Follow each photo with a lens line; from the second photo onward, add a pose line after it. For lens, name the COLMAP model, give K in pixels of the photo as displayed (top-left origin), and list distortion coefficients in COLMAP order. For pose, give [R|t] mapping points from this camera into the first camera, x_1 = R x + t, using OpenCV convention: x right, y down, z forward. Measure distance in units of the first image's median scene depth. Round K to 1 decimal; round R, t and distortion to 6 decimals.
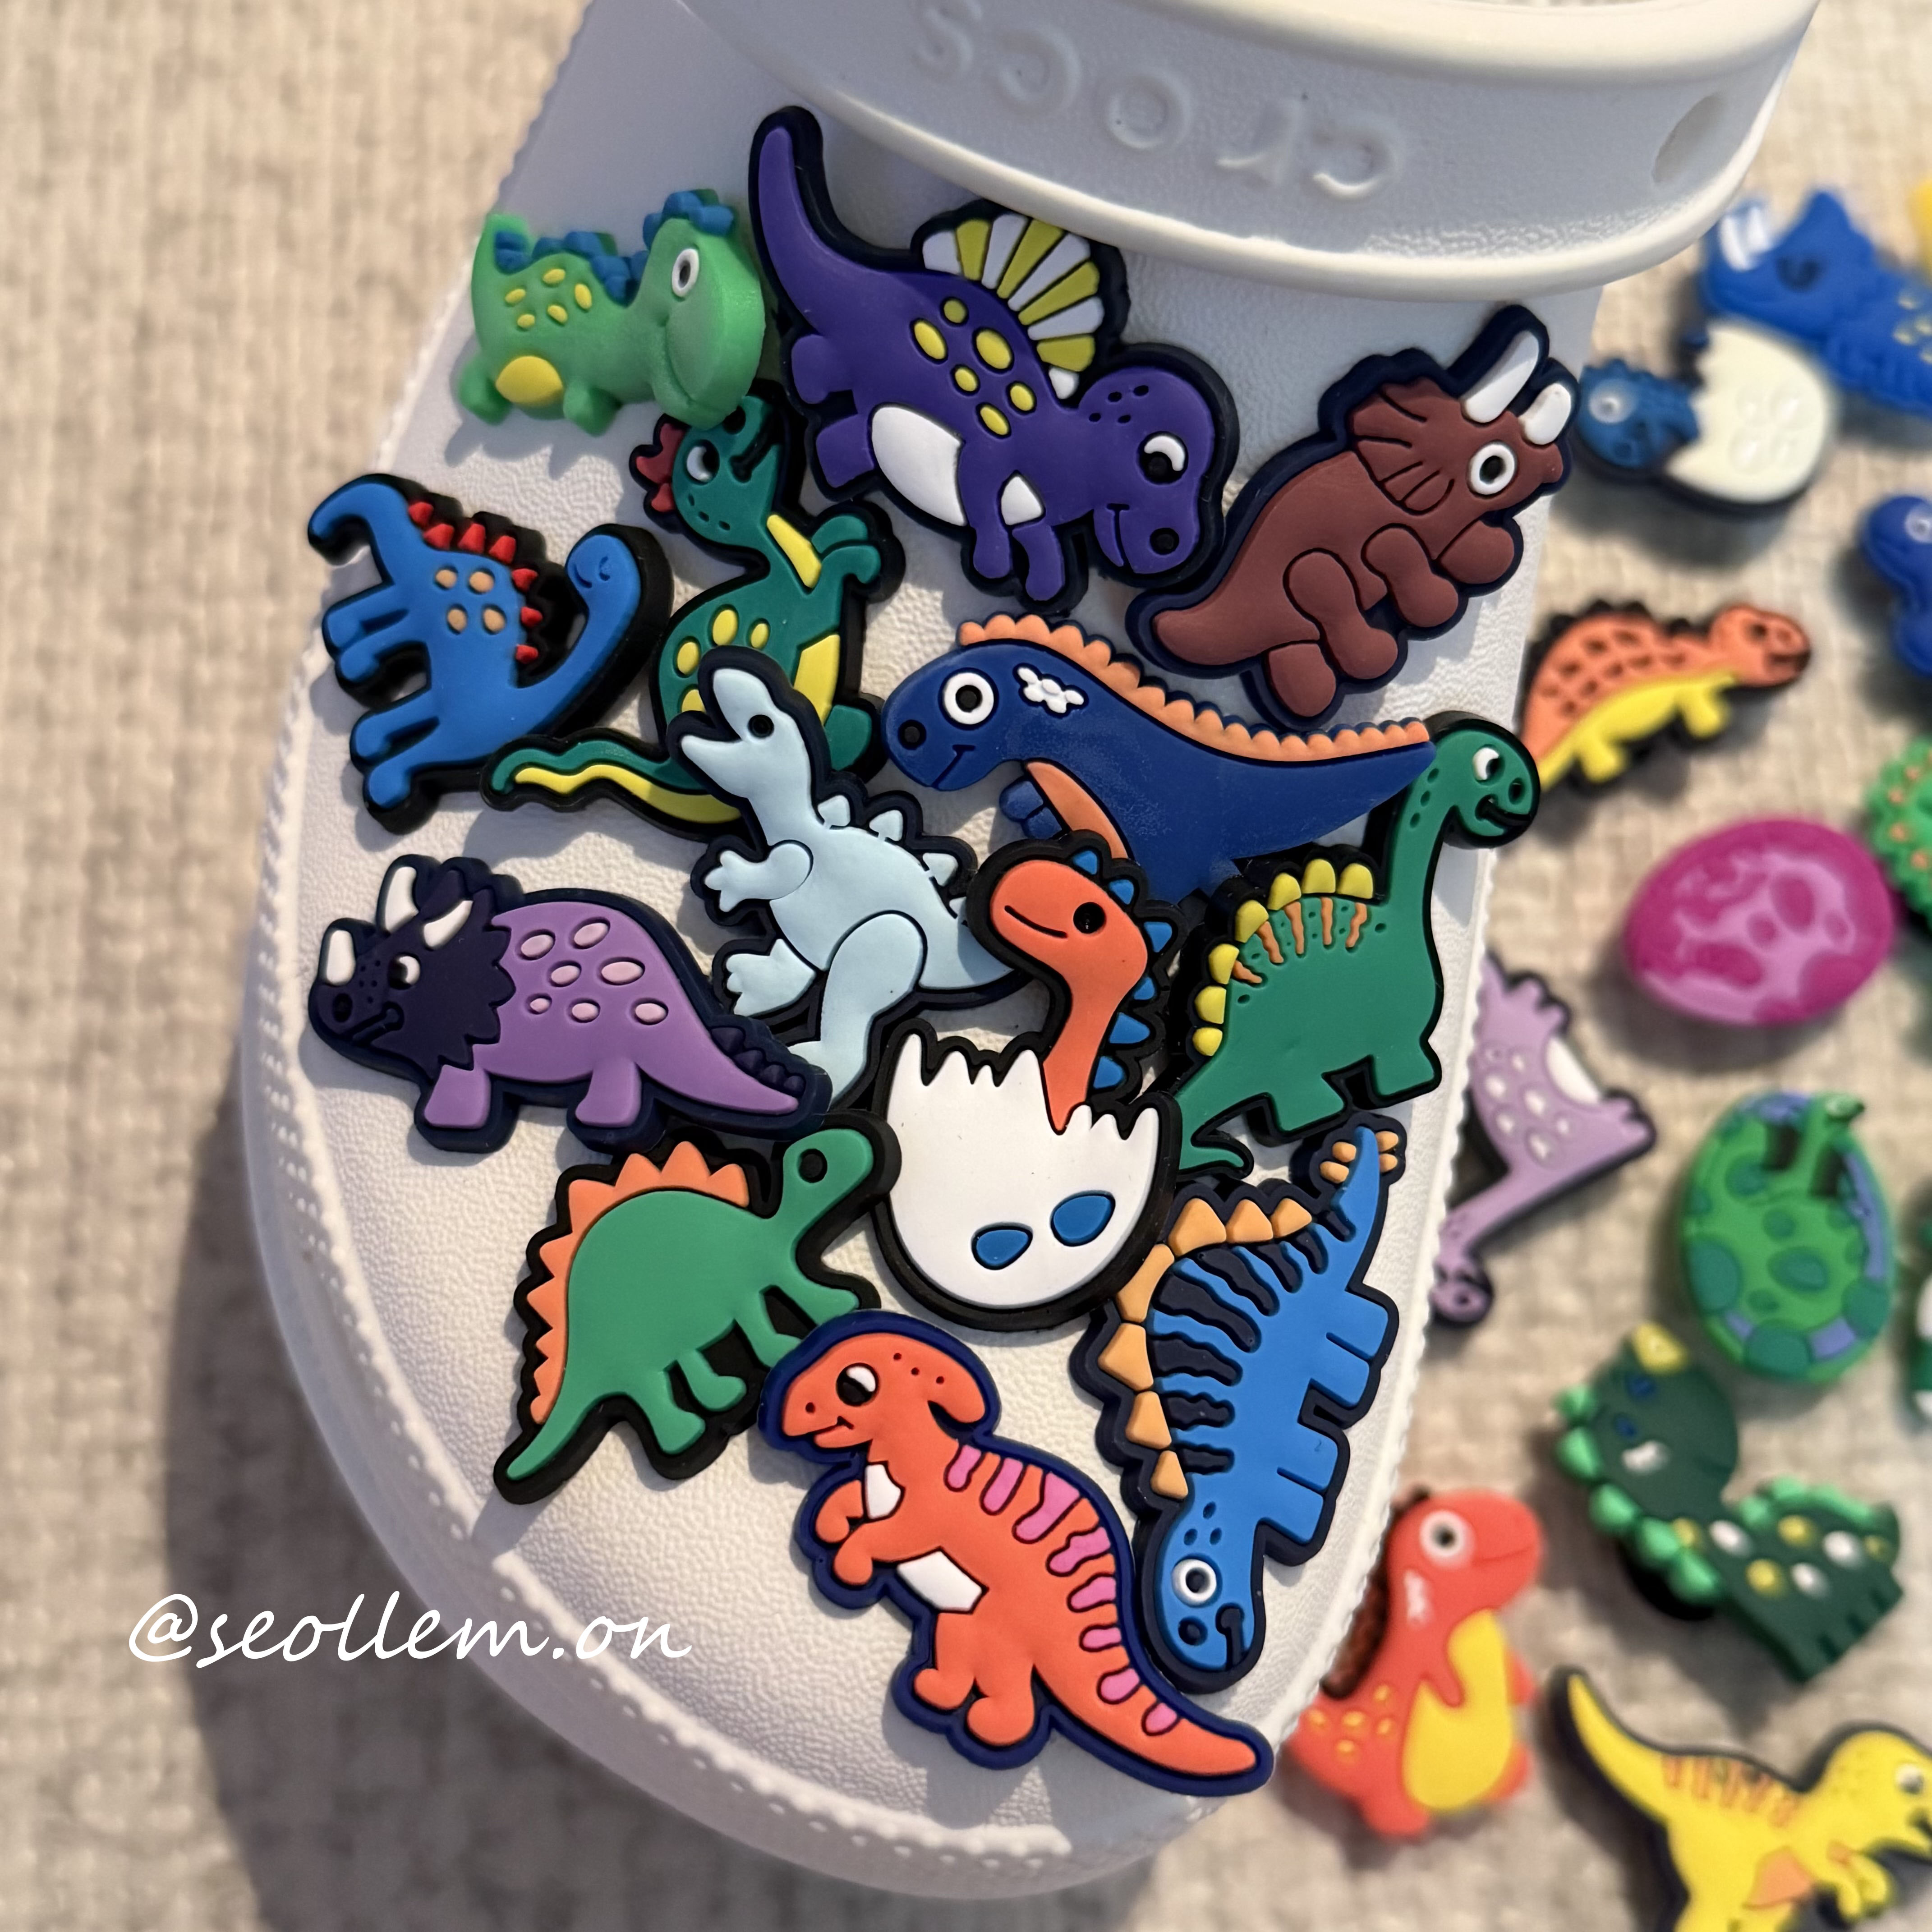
lens RADIAL K [[2782.2, 0, 959.4], [0, 2782.2, 959.1], [0, 0, 1]] dist [0.198801, -0.601073]
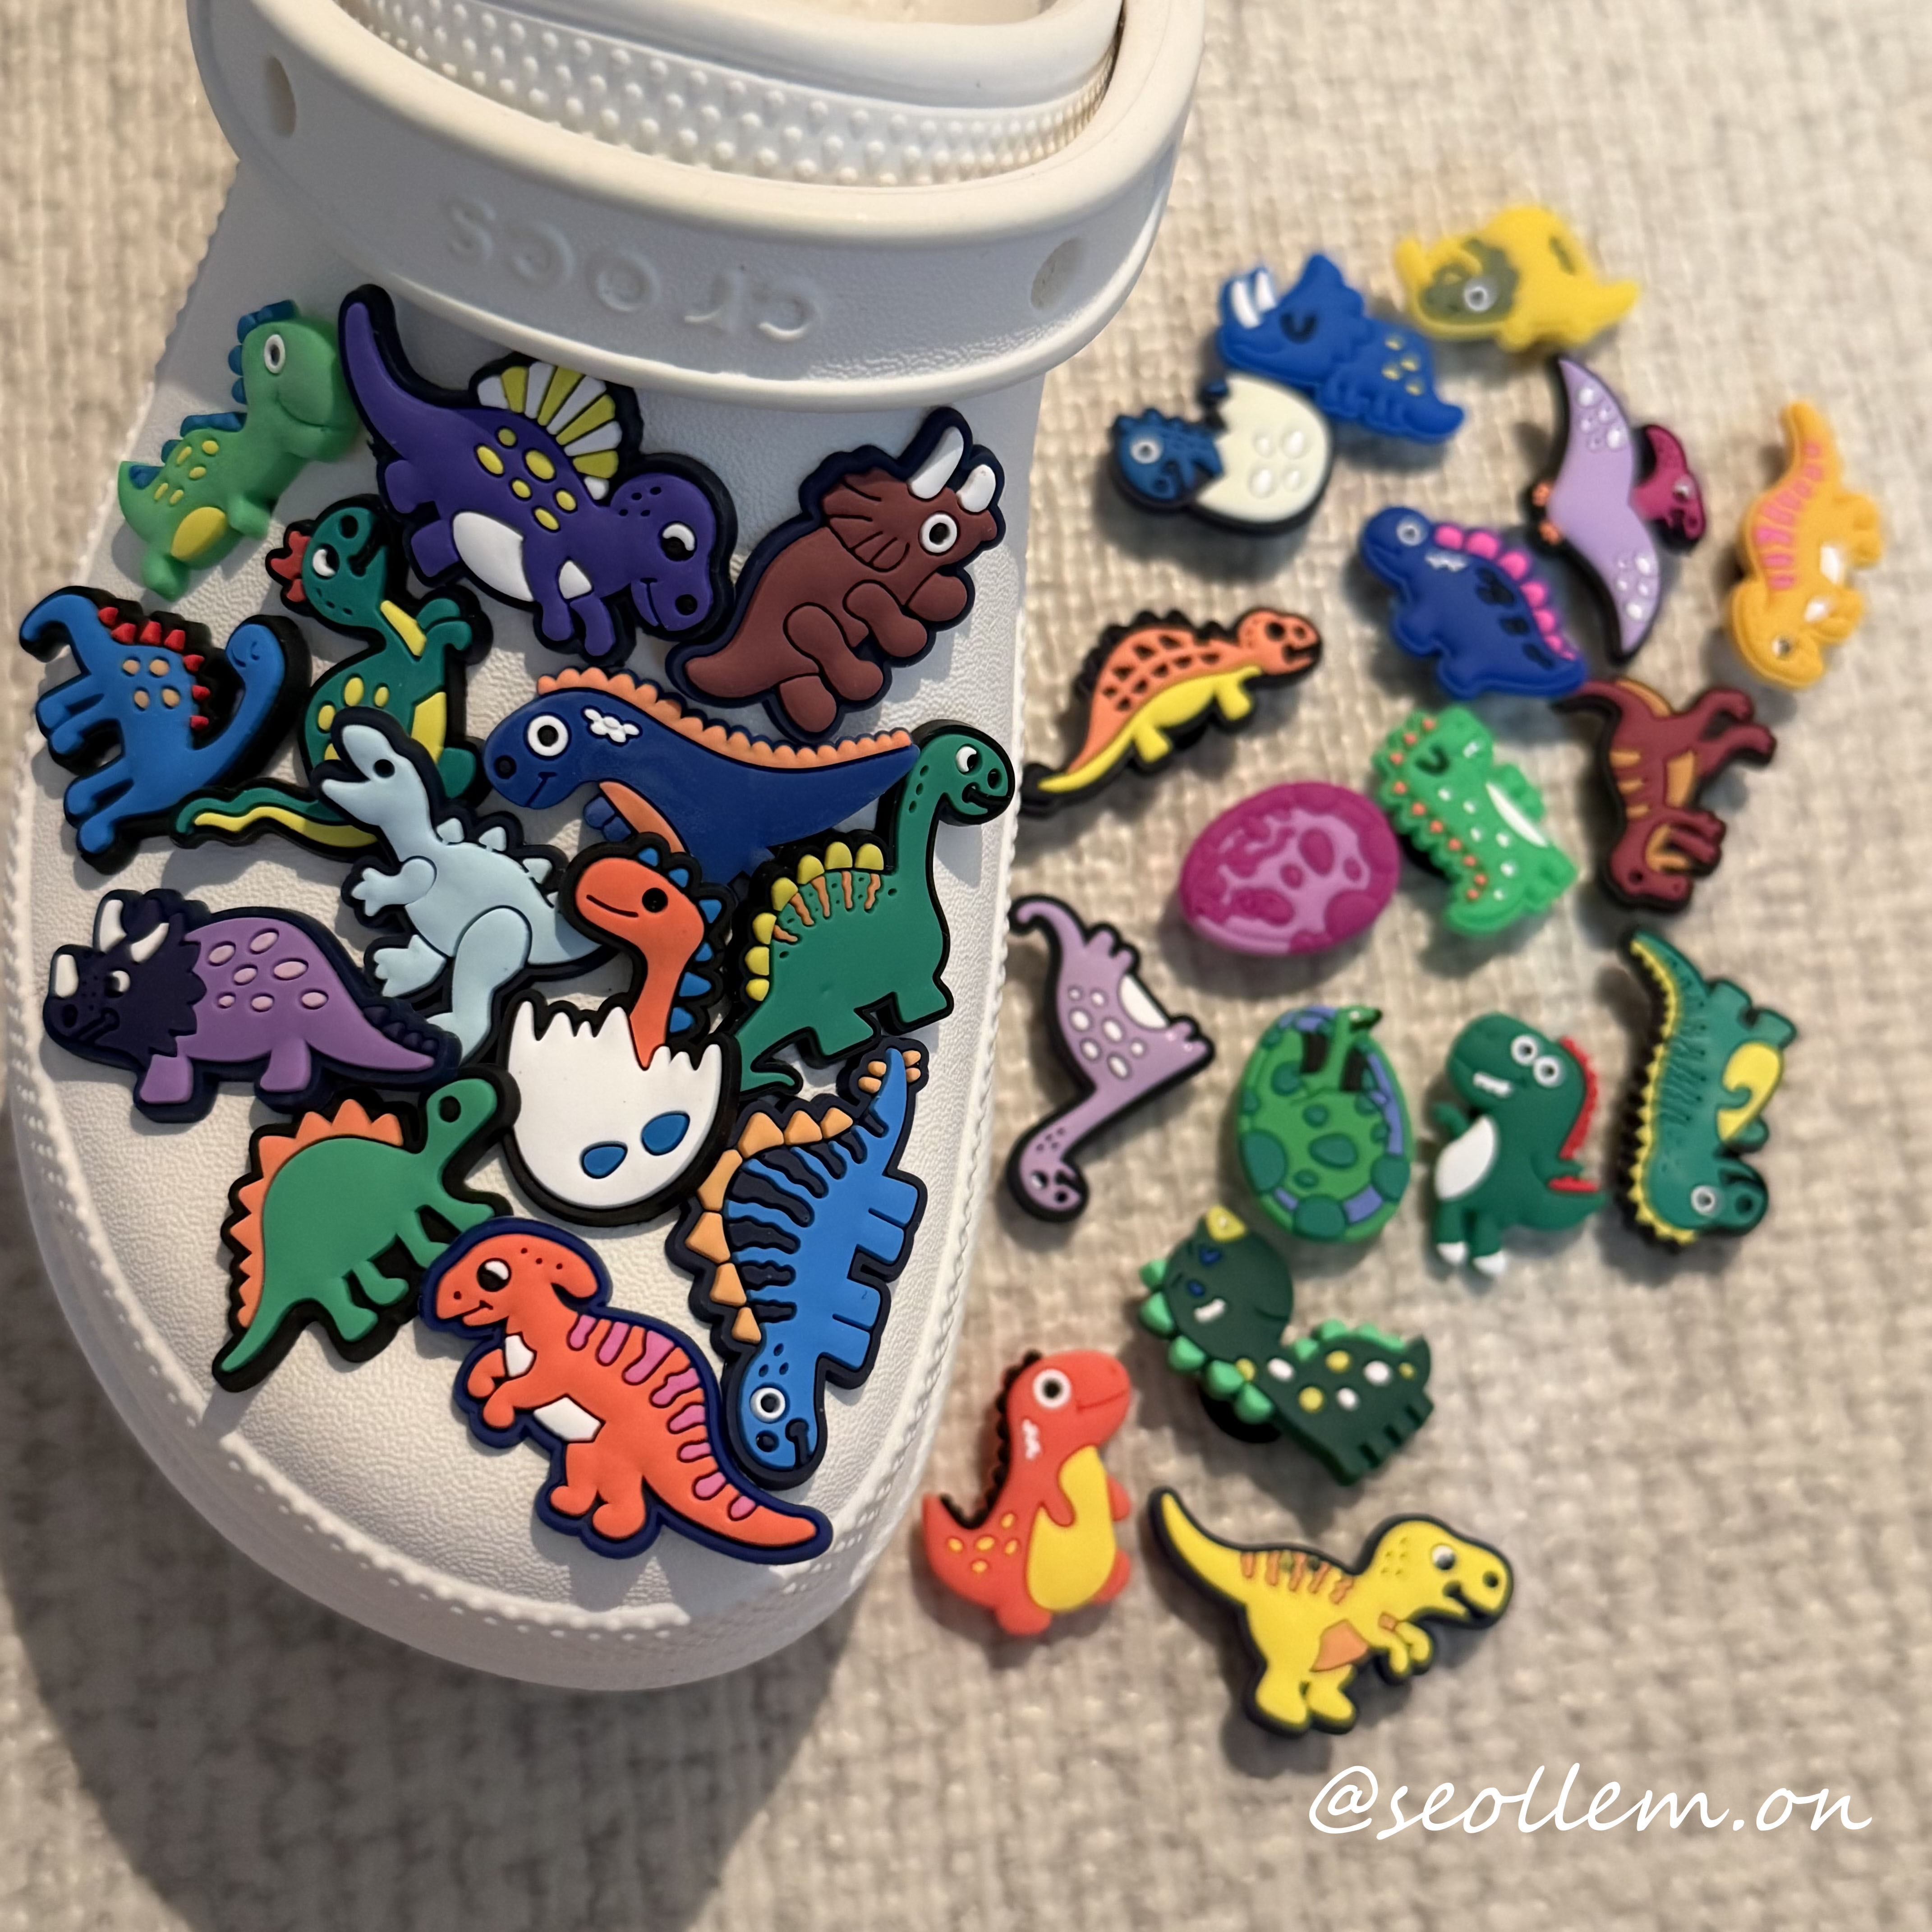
lens RADIAL K [[2766.3, 0, 962.7], [0, 2766.3, 964.5], [0, 0, 1]] dist [0.200222, -0.541150]
pose [[0.996047, -0.074007, 0.049126, 0.120870], [0.074035, 0.997255, 0.001252, 0.023300], [-0.049084, 0.002390, 0.998792, -0.278878]]
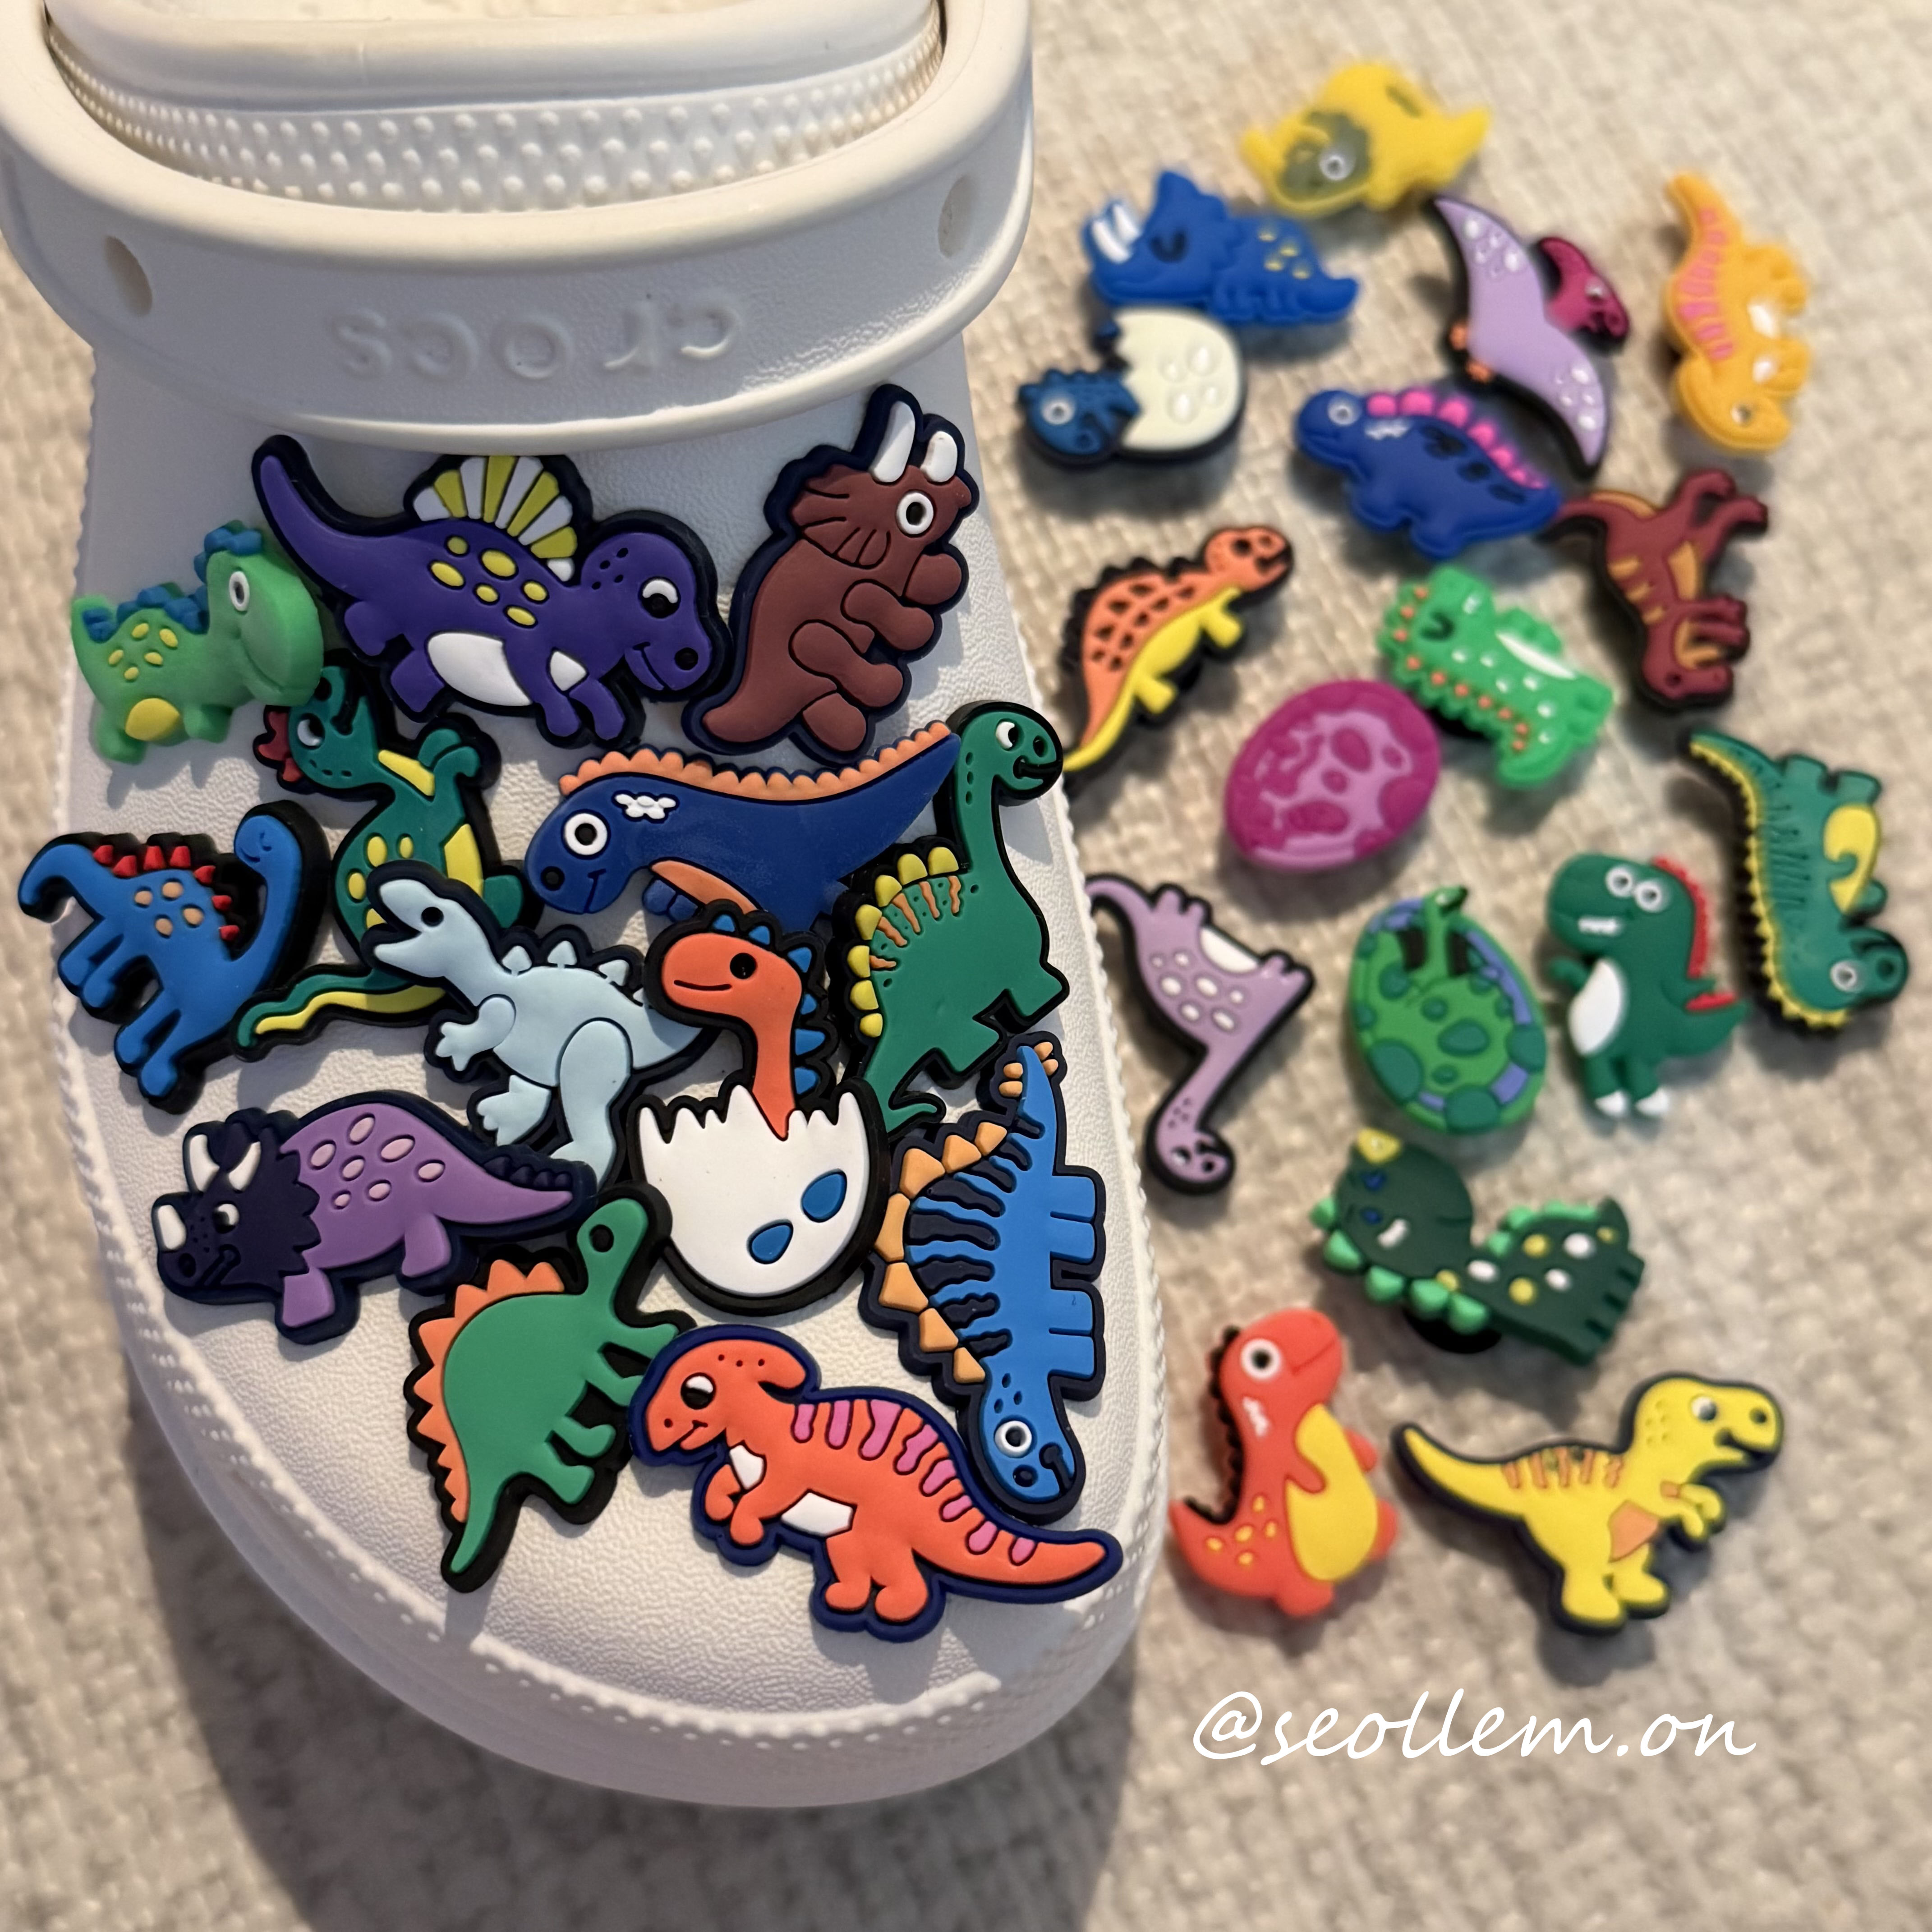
lens RADIAL K [[2766.3, 0, 962.7], [0, 2766.3, 964.5], [0, 0, 1]] dist [0.200222, -0.541150]
pose [[0.930638, -0.360410, 0.063384, 0.058432], [0.362469, 0.931678, -0.024331, 0.048325], [-0.050284, 0.045619, 0.997693, -0.214769]]
